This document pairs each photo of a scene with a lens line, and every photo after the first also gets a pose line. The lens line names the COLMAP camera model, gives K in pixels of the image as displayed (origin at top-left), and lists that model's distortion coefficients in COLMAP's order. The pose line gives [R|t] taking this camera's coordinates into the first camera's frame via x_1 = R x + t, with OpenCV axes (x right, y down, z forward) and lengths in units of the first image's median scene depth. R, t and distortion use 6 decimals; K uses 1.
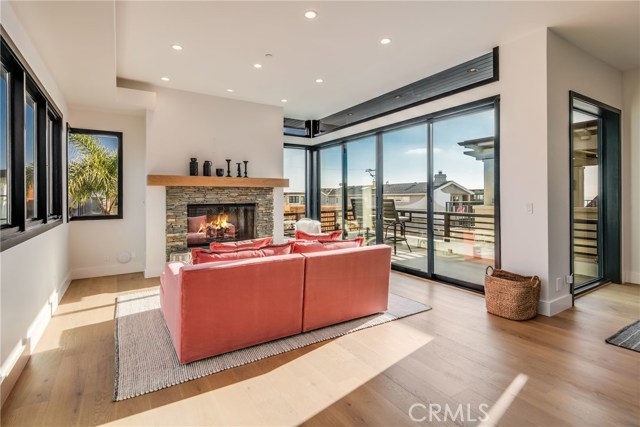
lens RADIAL K [[311.5, 0, 319.5], [0, 311.5, 195.8], [0, 0, 1]] dist [0.001339, 0.000127]
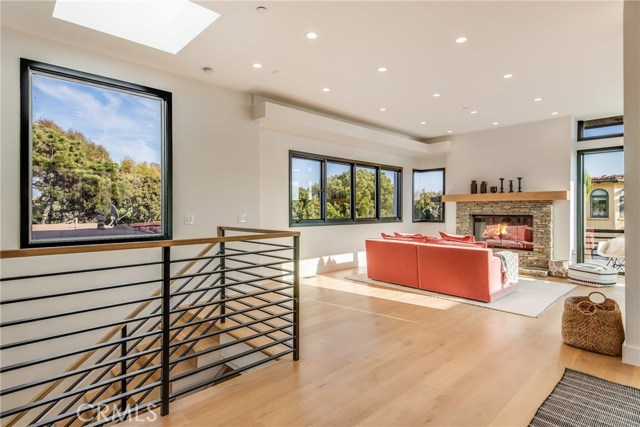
lens RADIAL K [[354.0, 0, 319.2], [0, 354.0, 205.1], [0, 0, 1]] dist [0.055687, 0.000319]
pose [[0.195028, -0.003818, -0.980790, 0.941255], [0.002842, 0.999990, -0.003327, -0.010182], [0.980793, -0.002139, 0.195037, 0.030473]]
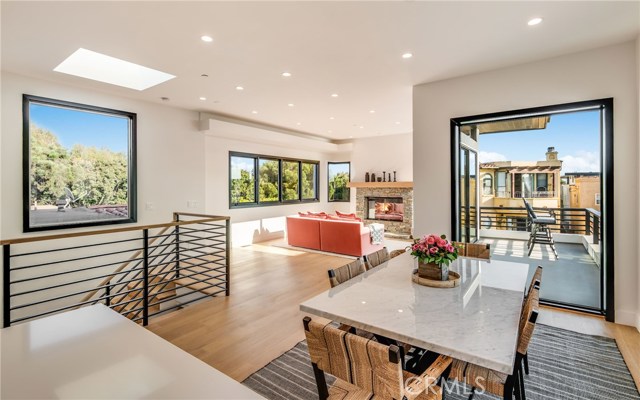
lens RADIAL K [[310.3, 0, 322.3], [0, 310.3, 185.4], [0, 0, 1]] dist [0.020322, -0.000118]
pose [[0.373240, 0.003503, -0.927728, 1.187811], [0.002837, 0.999984, 0.004918, -0.050013], [0.927730, -0.004468, 0.373224, 0.032693]]
